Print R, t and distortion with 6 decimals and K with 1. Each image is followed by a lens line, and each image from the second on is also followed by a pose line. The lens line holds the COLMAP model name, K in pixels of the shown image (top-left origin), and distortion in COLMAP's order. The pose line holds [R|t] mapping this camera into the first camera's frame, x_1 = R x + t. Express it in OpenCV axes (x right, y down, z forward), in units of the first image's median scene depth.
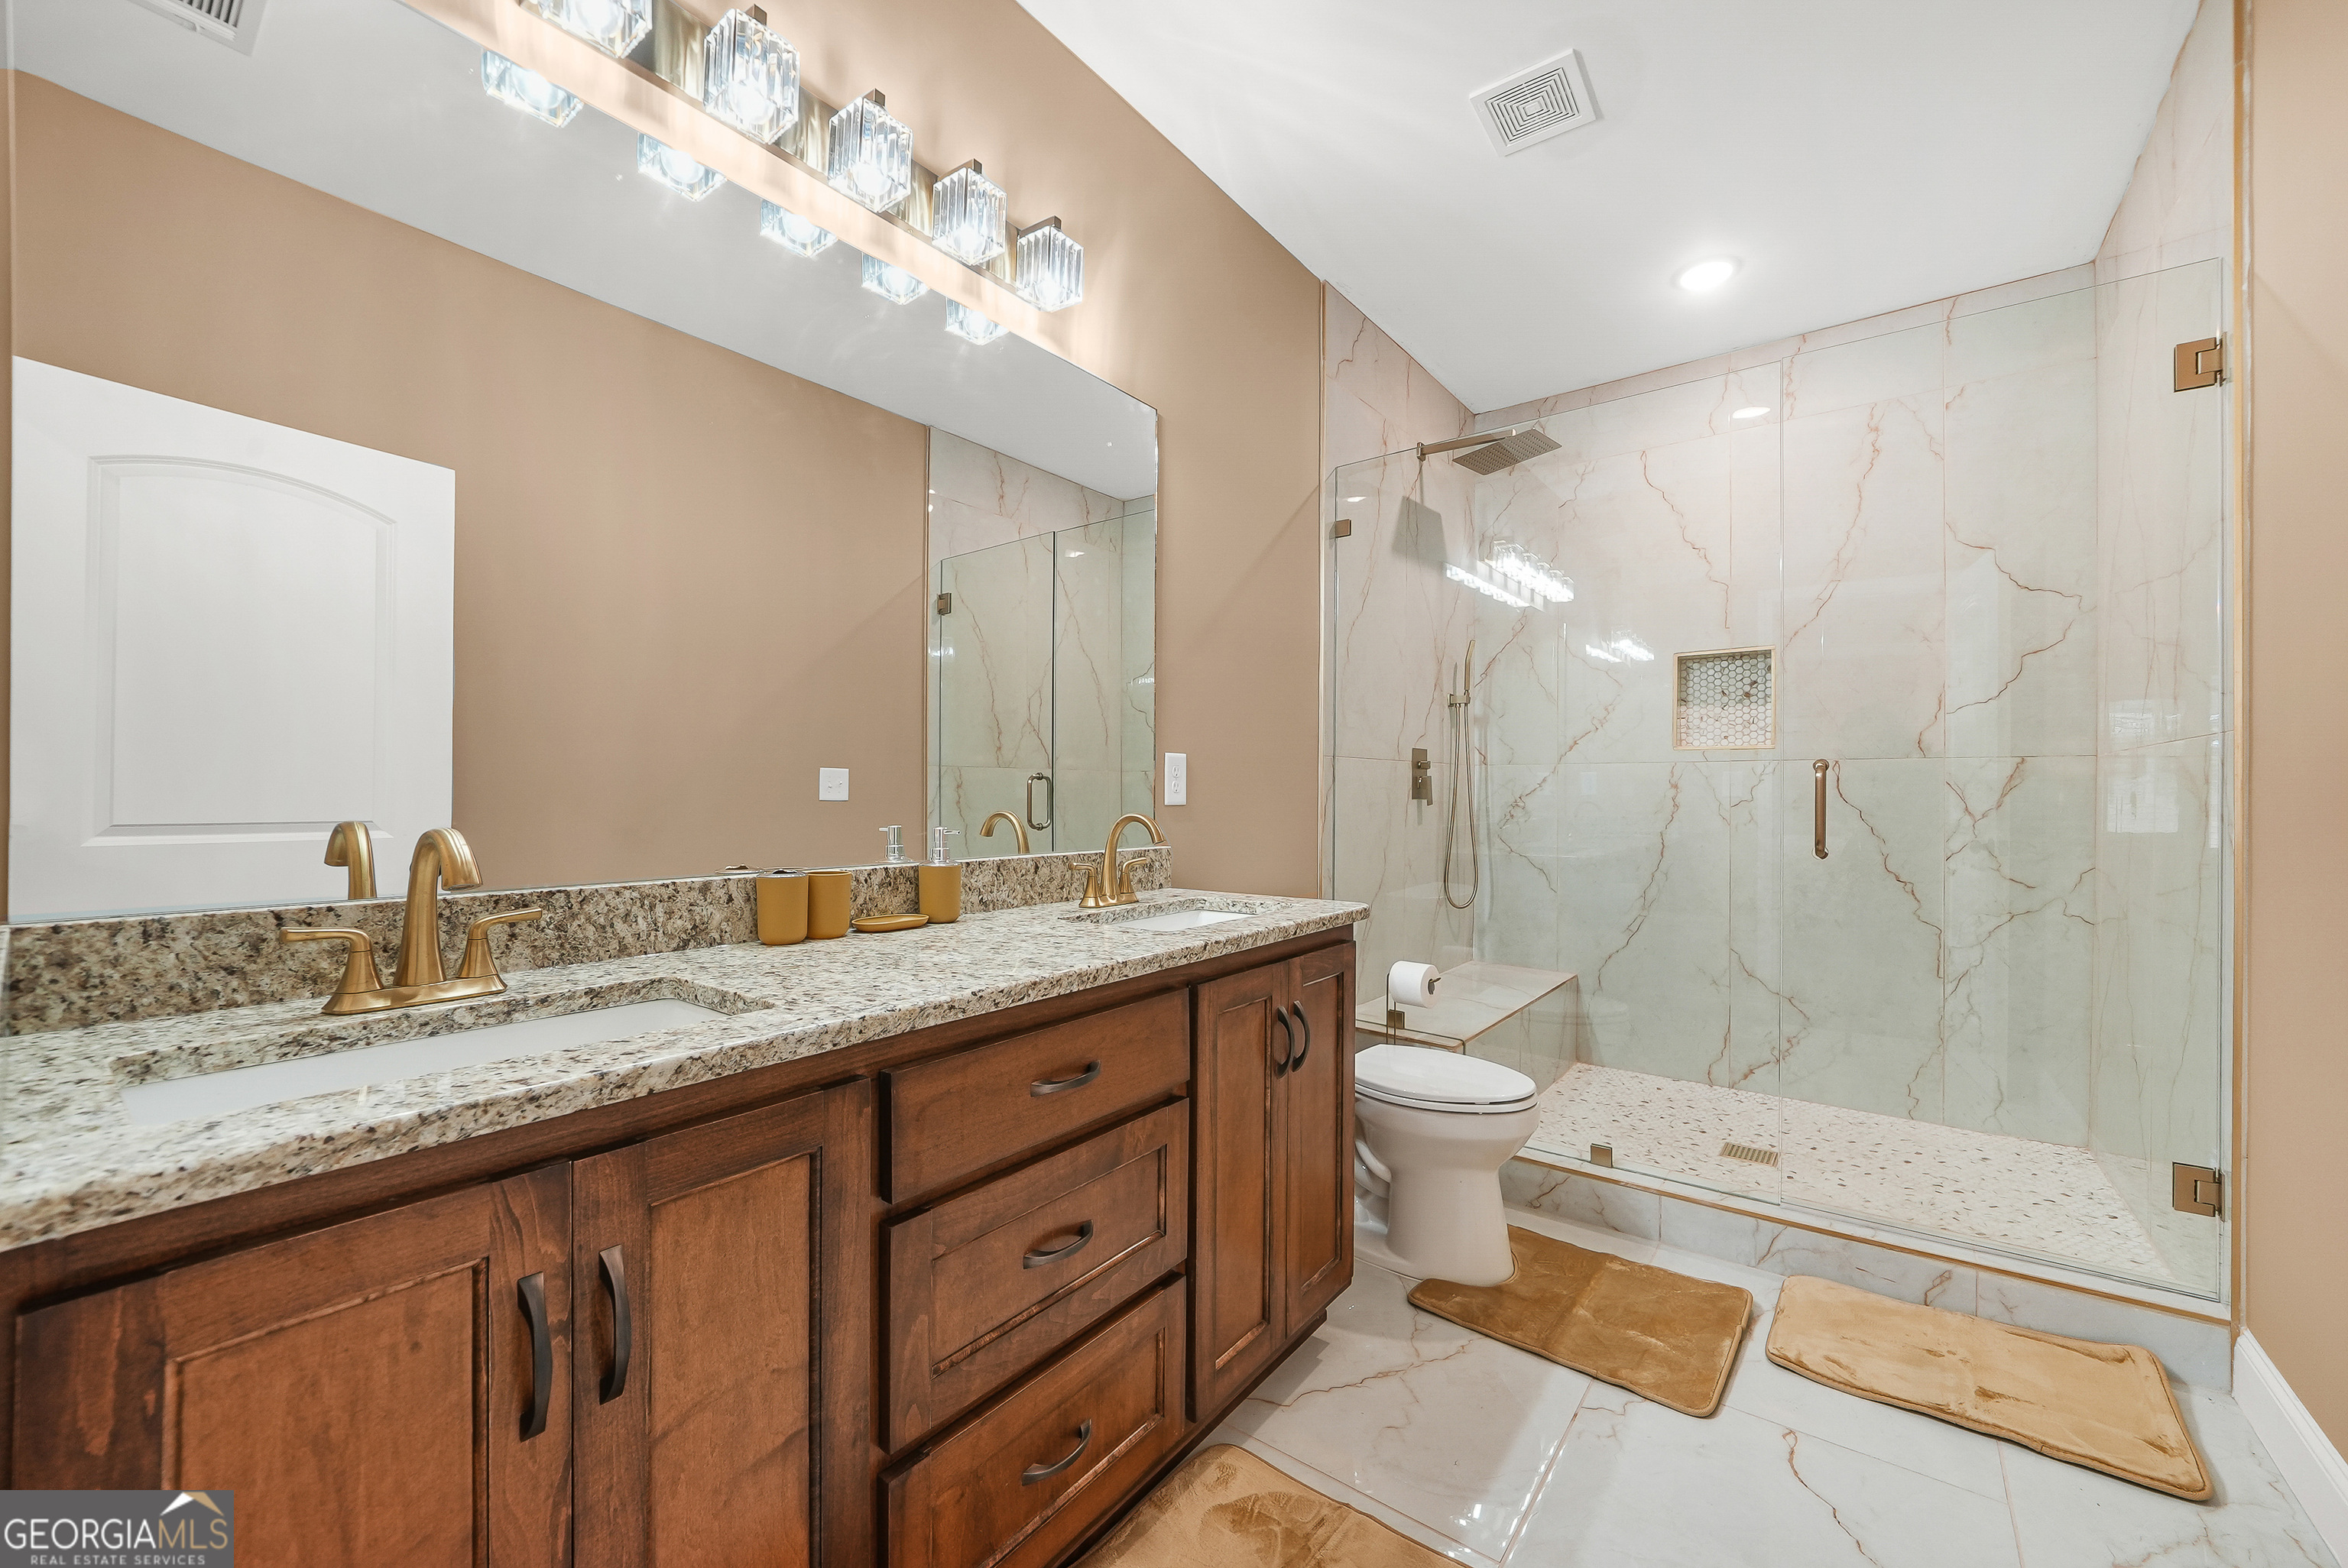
lens RADIAL K [[906.3, 0, 1172.6], [0, 906.3, 788.9], [0, 0, 1]] dist [-0.007470, 0.002553]
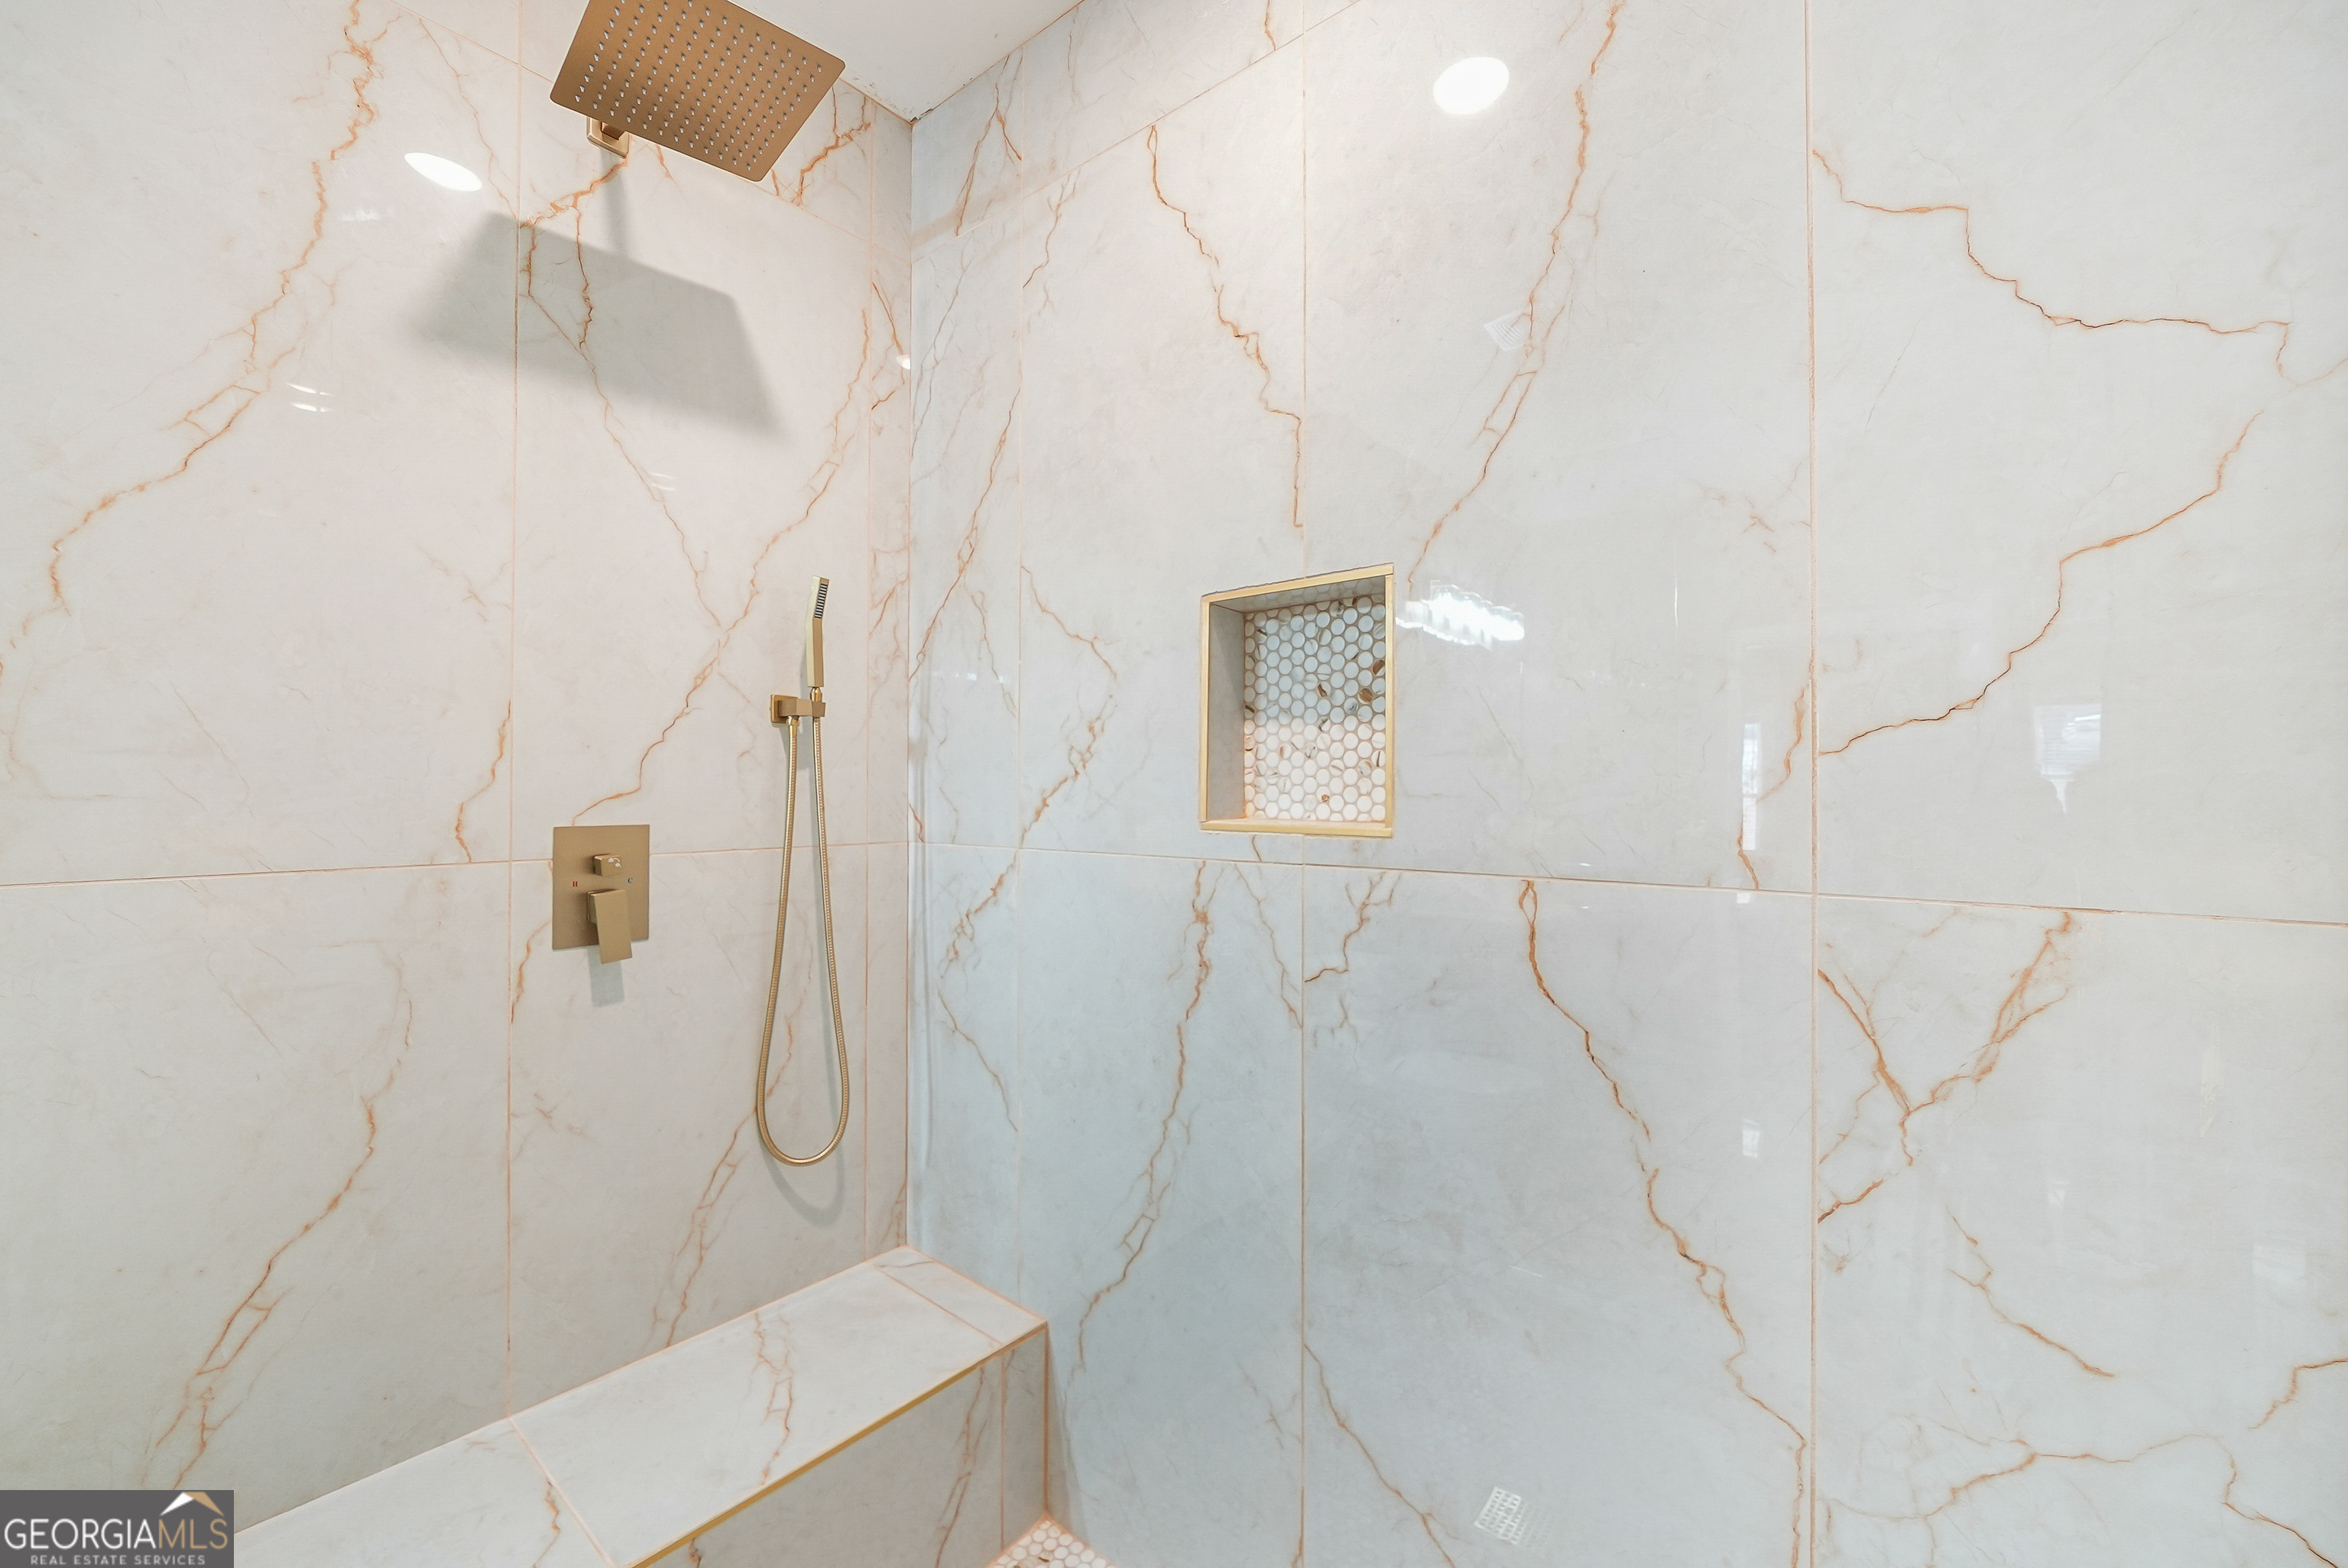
lens RADIAL K [[906.3, 0, 1177.8], [0, 906.3, 782.9], [0, 0, 1]] dist [-0.007470, 0.002553]
pose [[0.999721, -0.004902, -0.023105, 0.554172], [0.004872, 0.999987, -0.001352, -0.063867], [0.023112, 0.001239, 0.999732, 0.587036]]
